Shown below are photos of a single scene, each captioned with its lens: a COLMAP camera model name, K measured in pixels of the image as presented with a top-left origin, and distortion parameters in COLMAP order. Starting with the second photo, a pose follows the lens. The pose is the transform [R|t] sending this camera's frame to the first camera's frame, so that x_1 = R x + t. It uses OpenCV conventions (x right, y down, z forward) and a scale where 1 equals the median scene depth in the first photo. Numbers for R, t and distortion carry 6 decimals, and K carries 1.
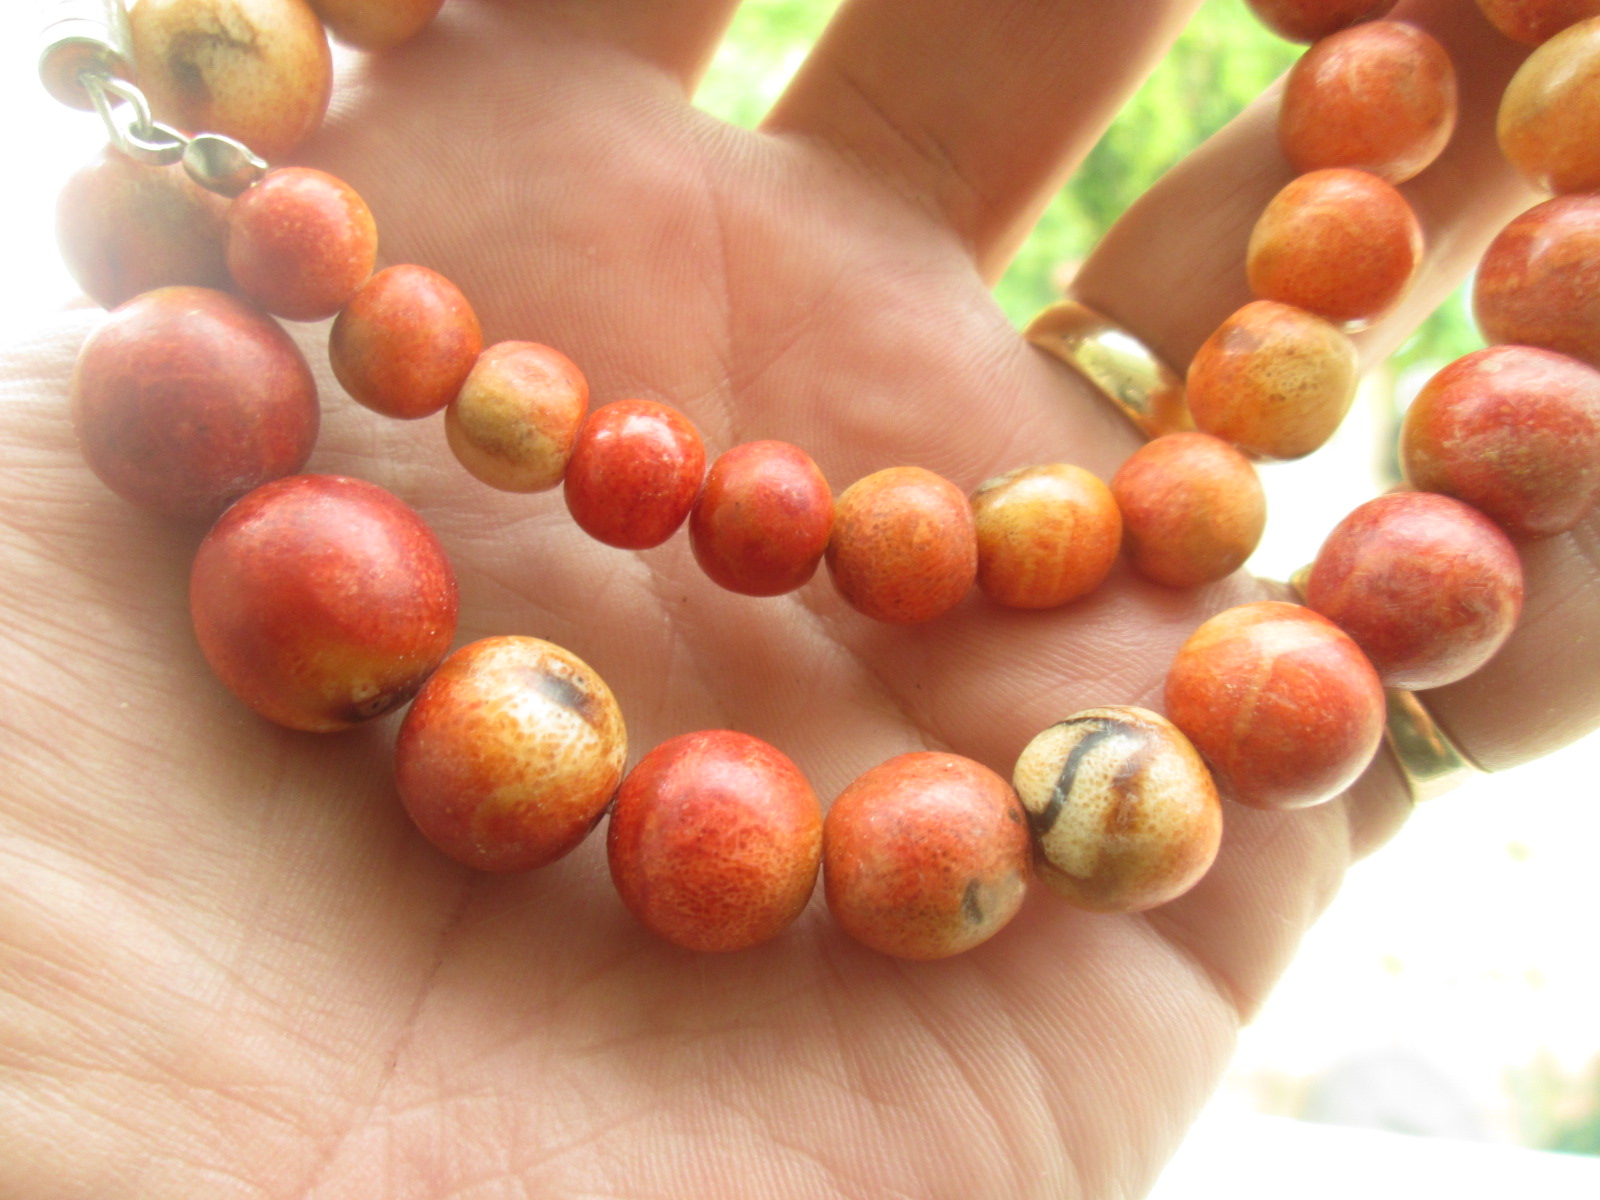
lens RADIAL K [[1276.1, 0, 800.0], [0, 1276.1, 600.0], [0, 0, 1]] dist [-0.079770, 0.117810]
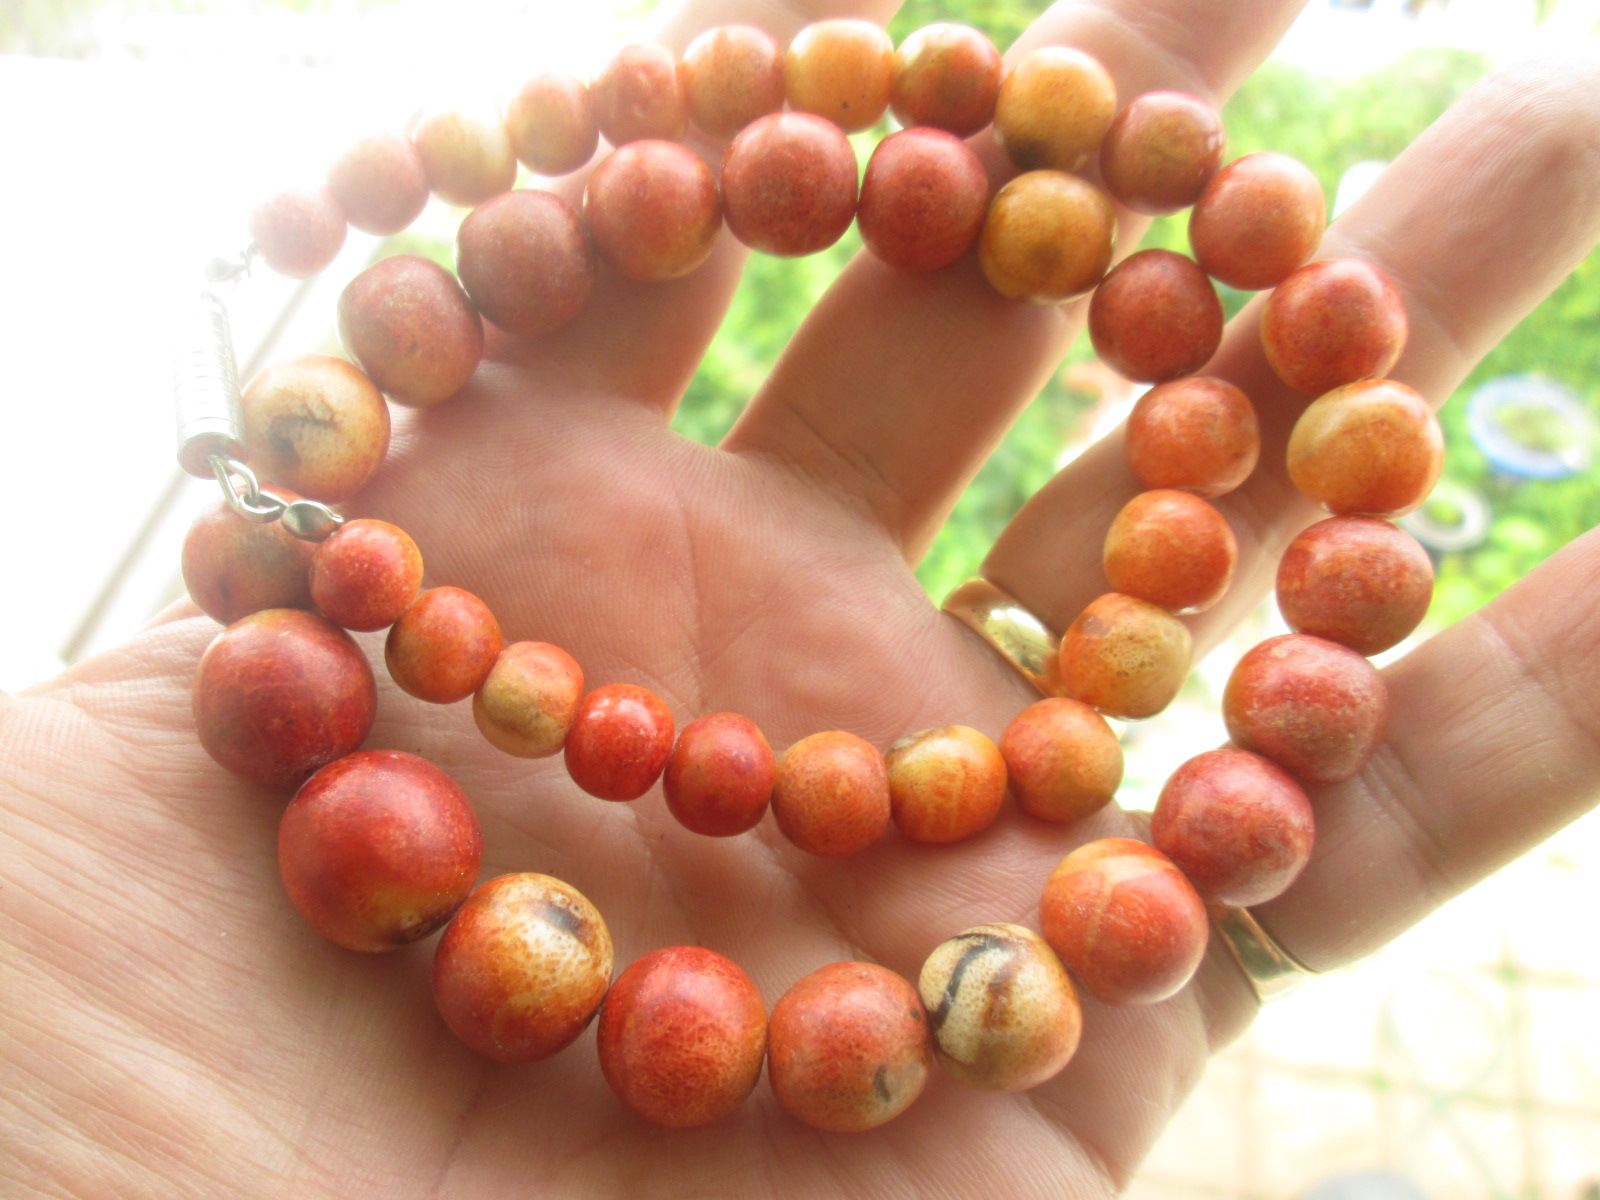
lens RADIAL K [[1356.8, 0, 800.0], [0, 1356.8, 600.0], [0, 0, 1]] dist [0.000932, -0.052156]
pose [[0.999699, -0.016394, -0.018237, 0.084626], [0.013999, 0.992124, -0.124476, -0.073372], [0.020134, 0.124183, 0.992055, -0.397588]]
